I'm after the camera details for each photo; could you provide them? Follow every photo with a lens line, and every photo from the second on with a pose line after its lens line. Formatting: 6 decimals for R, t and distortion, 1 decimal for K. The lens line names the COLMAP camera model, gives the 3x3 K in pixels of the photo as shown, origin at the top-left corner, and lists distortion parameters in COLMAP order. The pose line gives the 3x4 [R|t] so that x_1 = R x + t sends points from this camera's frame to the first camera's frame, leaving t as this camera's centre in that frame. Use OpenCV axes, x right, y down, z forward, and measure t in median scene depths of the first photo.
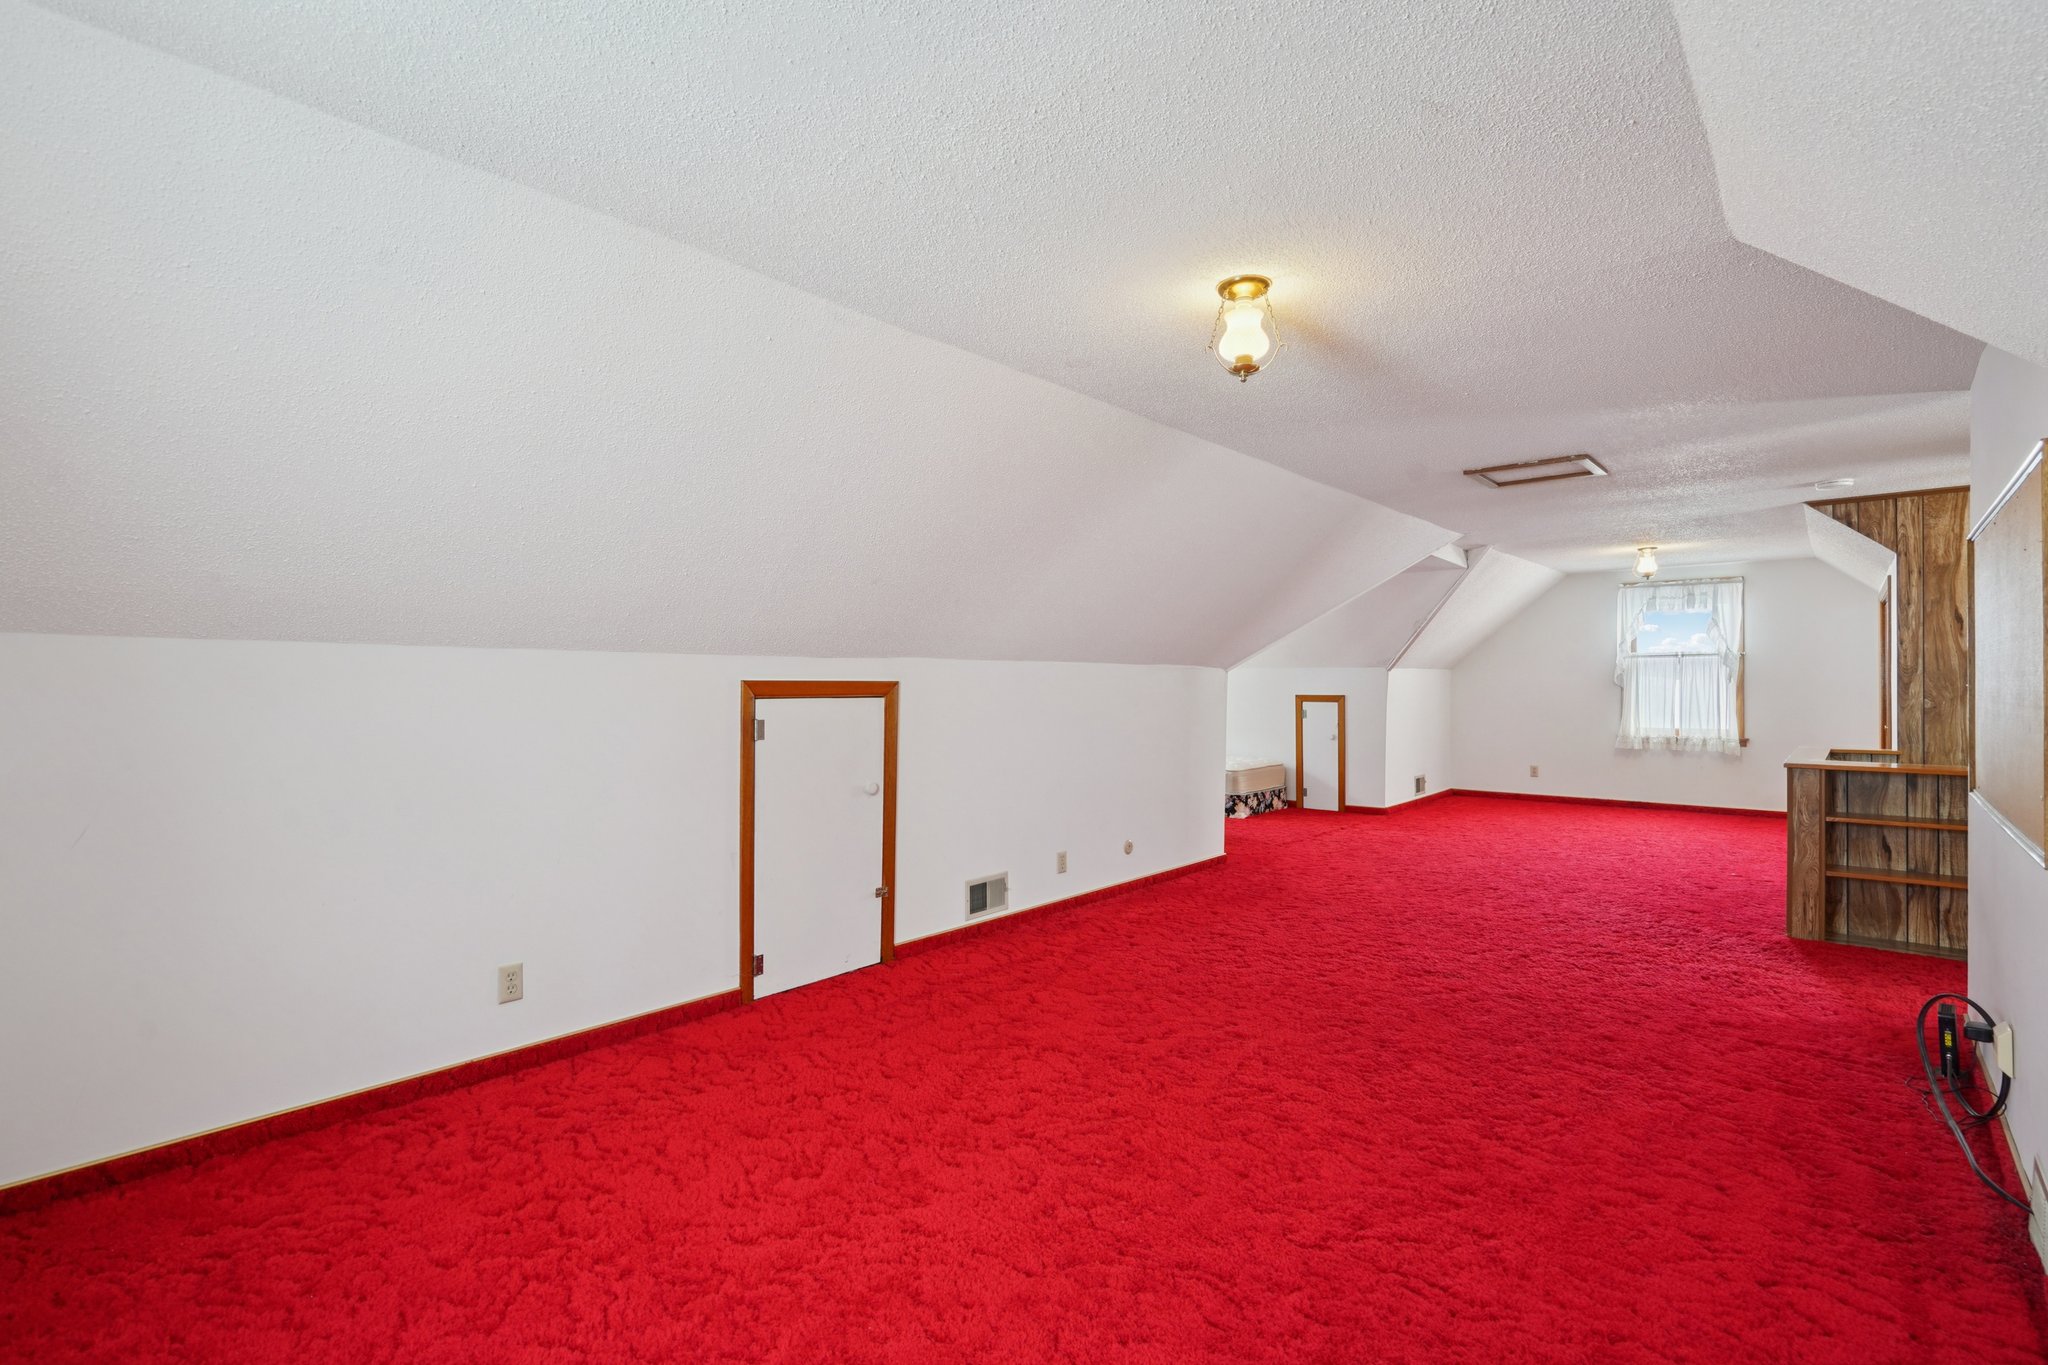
lens RADIAL K [[952.2, 0, 1020.7], [0, 952.2, 684.4], [0, 0, 1]] dist [-0.000976, 0.000129]
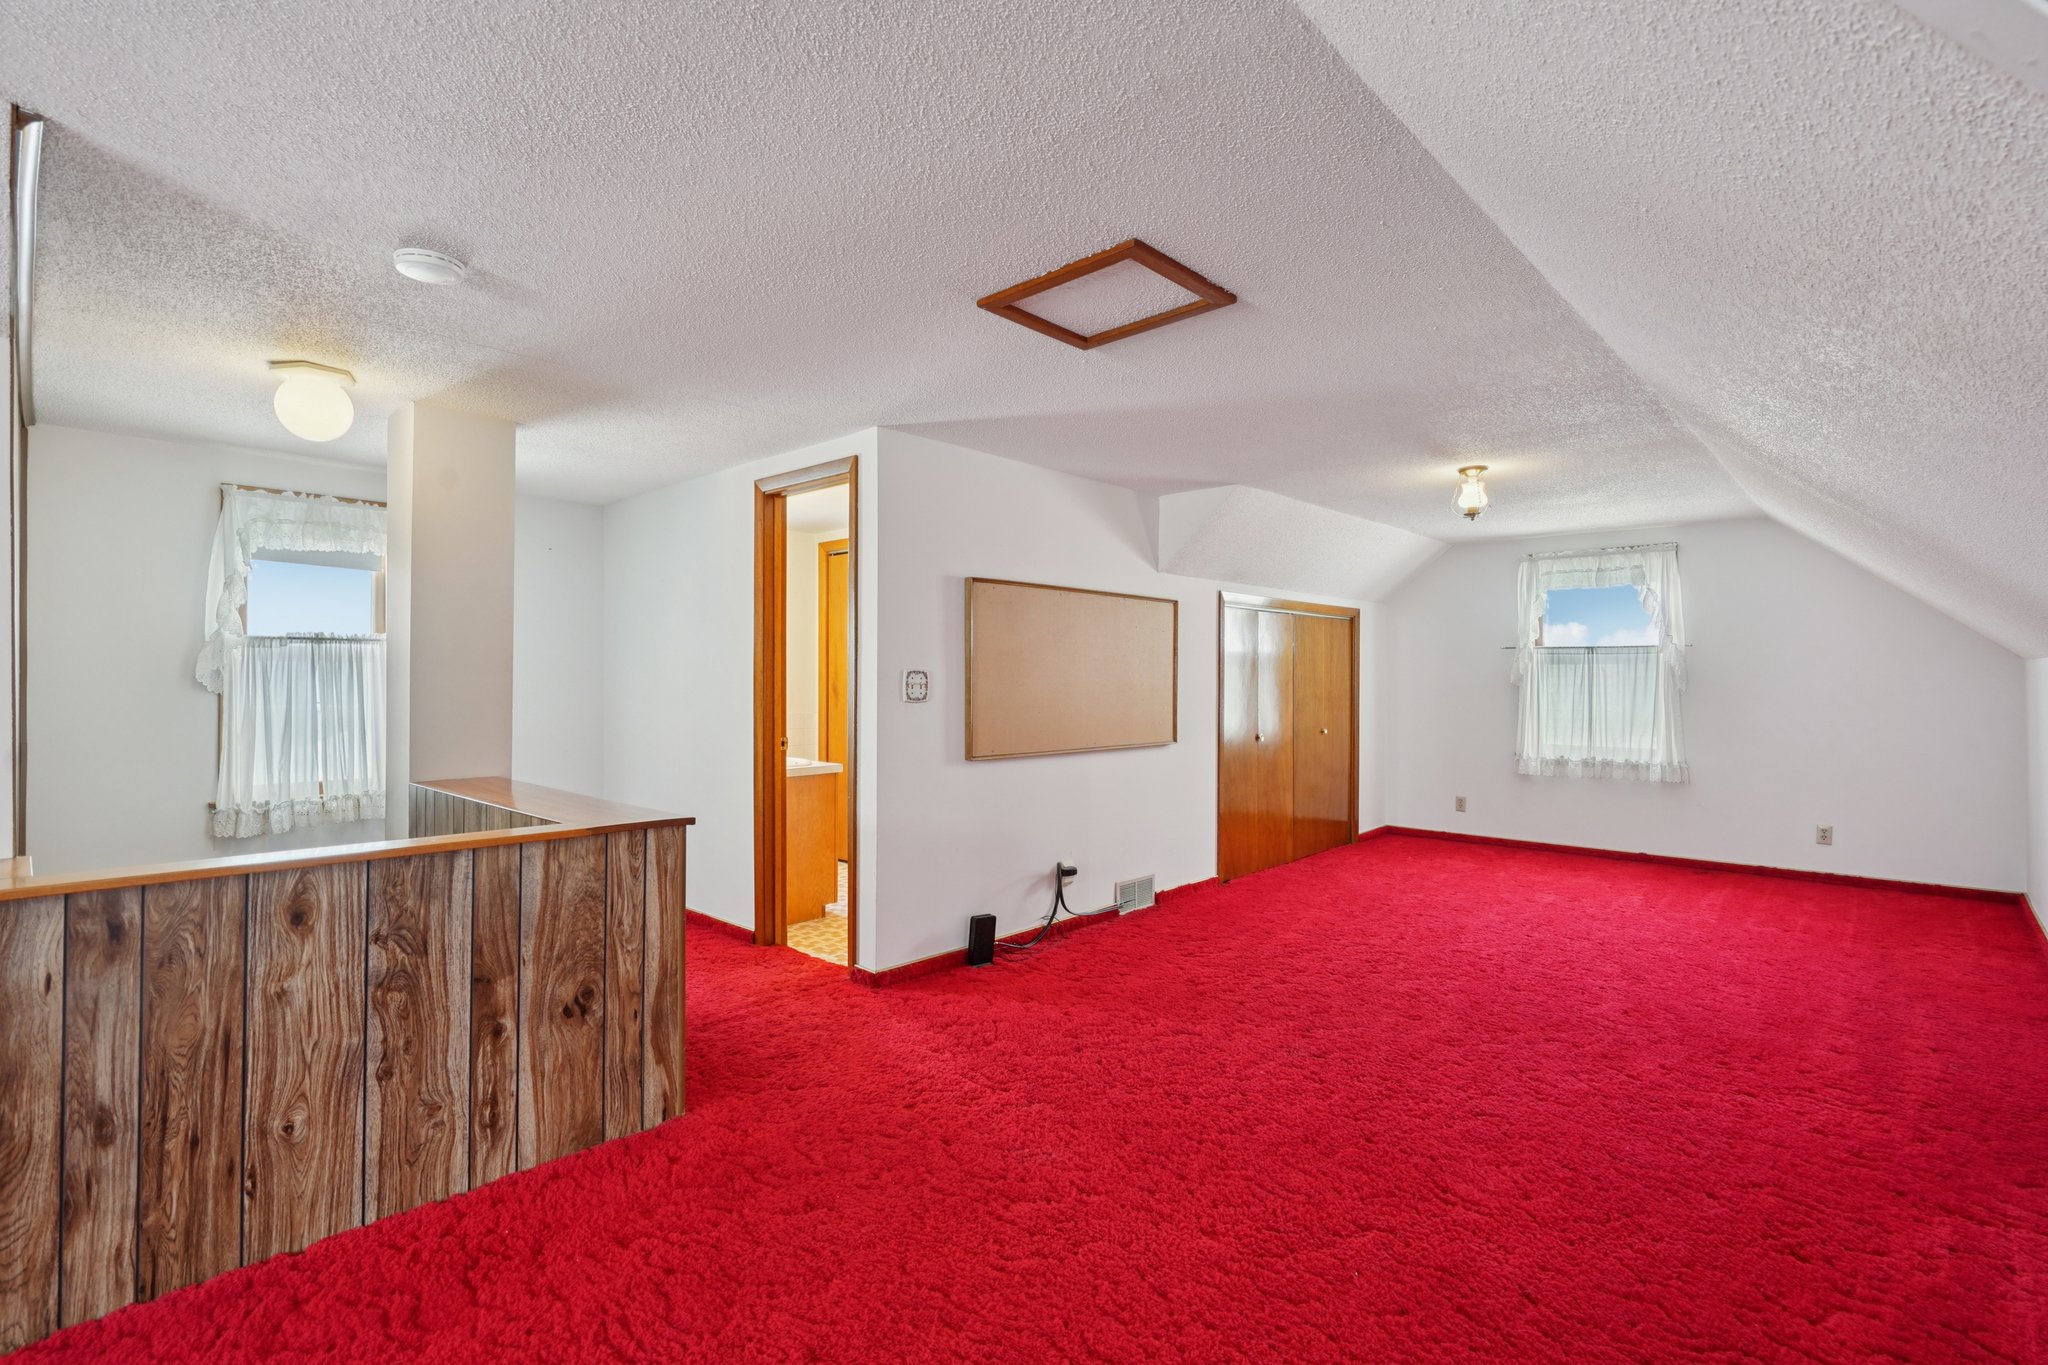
lens RADIAL K [[952.2, 0, 1020.7], [0, 952.2, 684.4], [0, 0, 1]] dist [-0.000976, 0.000129]
pose [[-0.999600, -0.000116, 0.028287, 0.518734], [-0.000011, 0.999993, 0.003720, -0.001292], [-0.028288, 0.003719, -0.999593, 1.401964]]
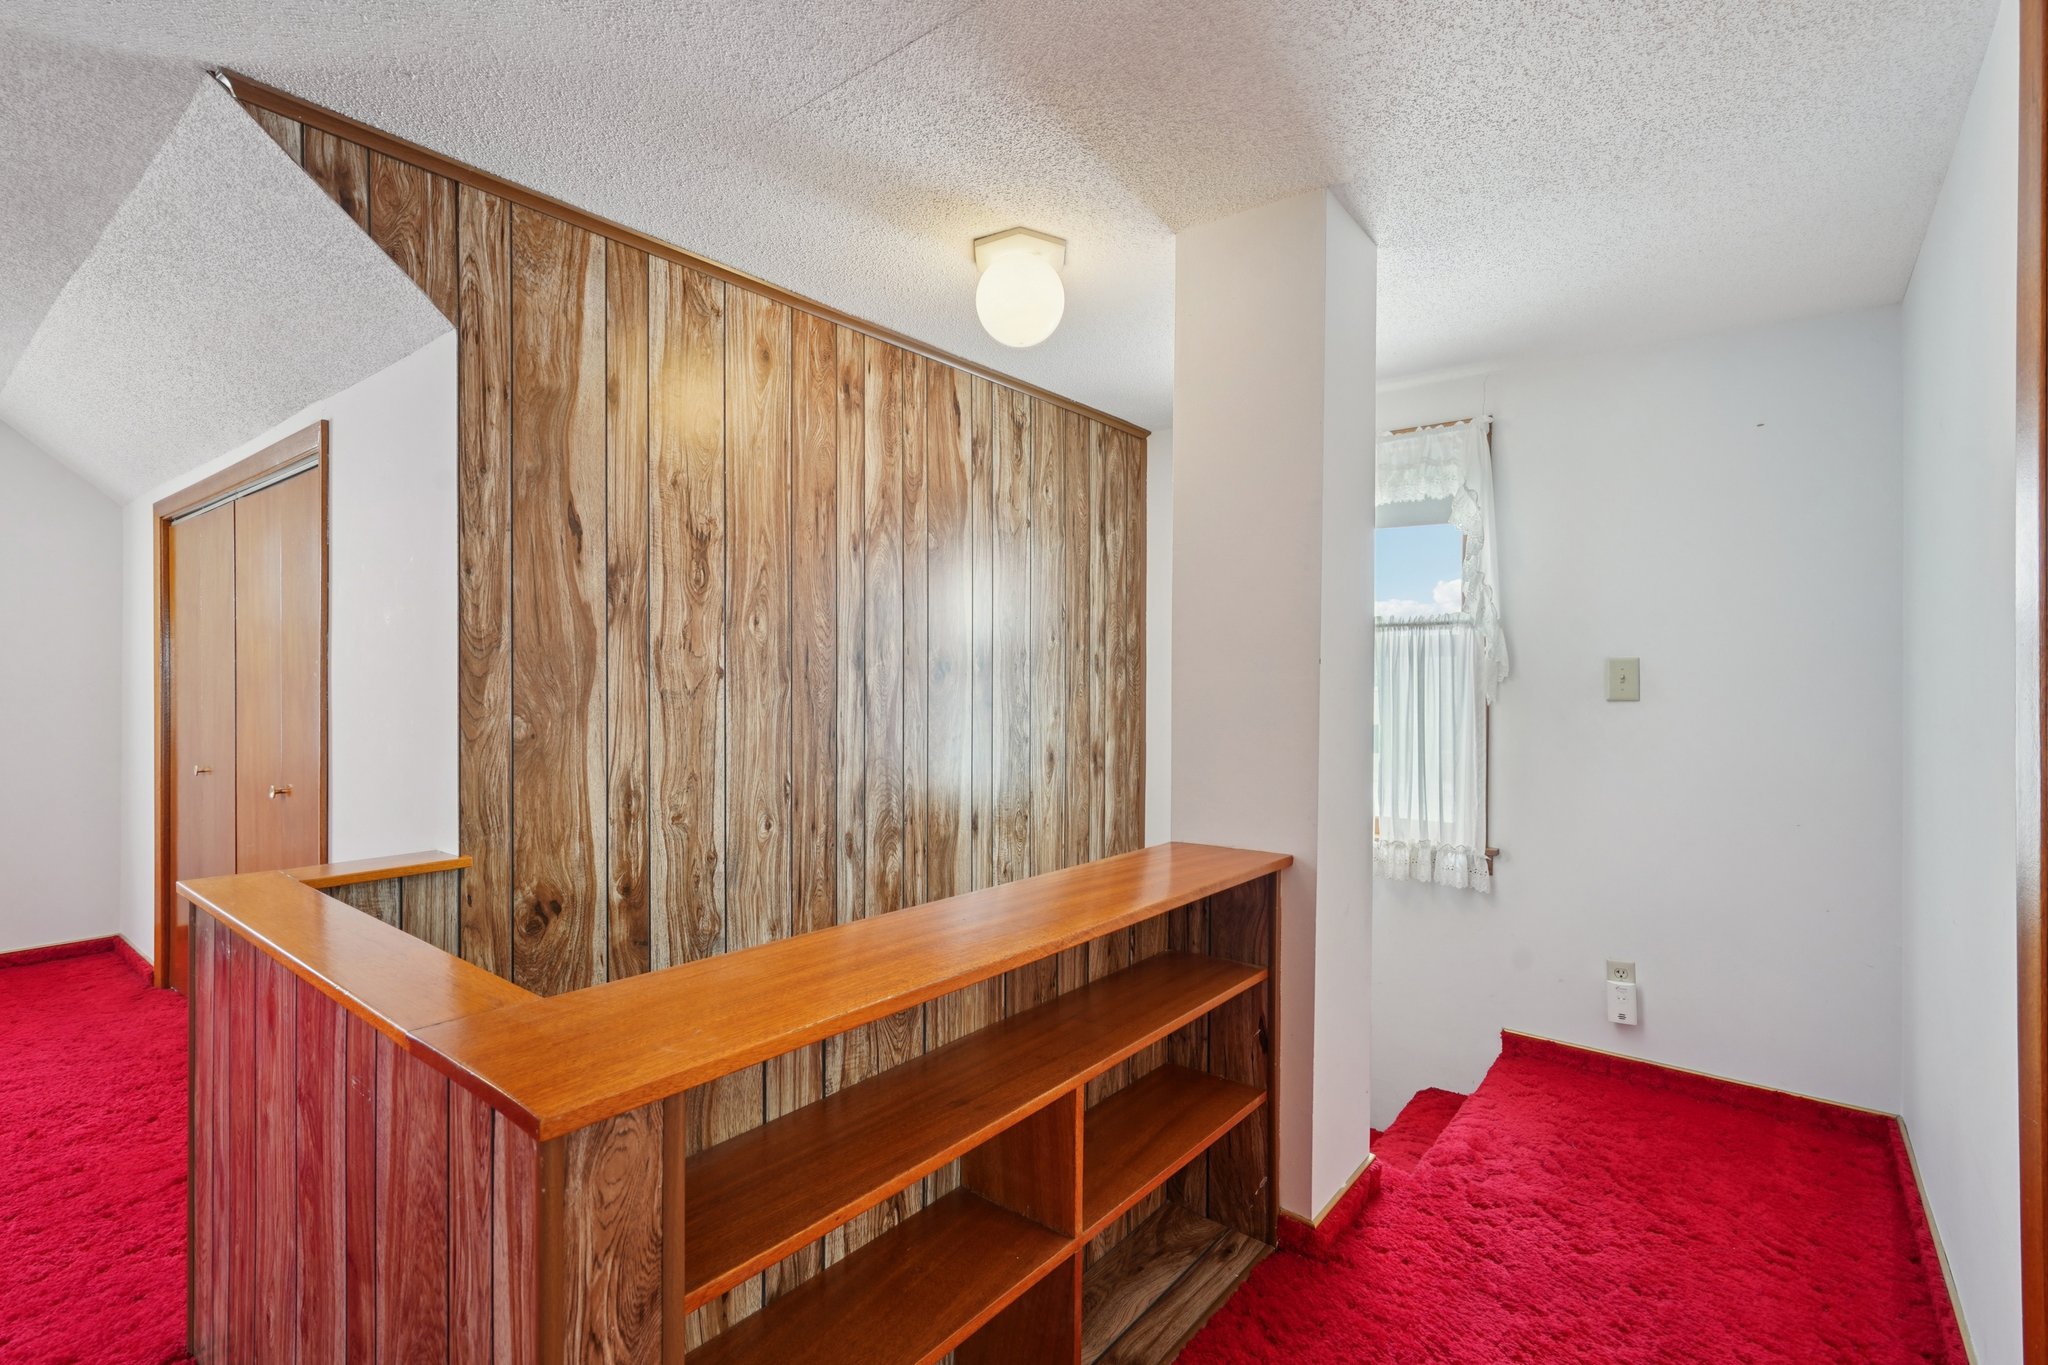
lens RADIAL K [[948.5, 0, 1024.0], [0, 948.5, 682.5], [0, 0, 1]] dist [-0.001003, 0.000033]
pose [[-0.041637, 0.002783, 0.999129, 0.552576], [-0.001906, 0.999994, -0.002864, 0.002062], [-0.999131, -0.002023, -0.041632, 0.812523]]
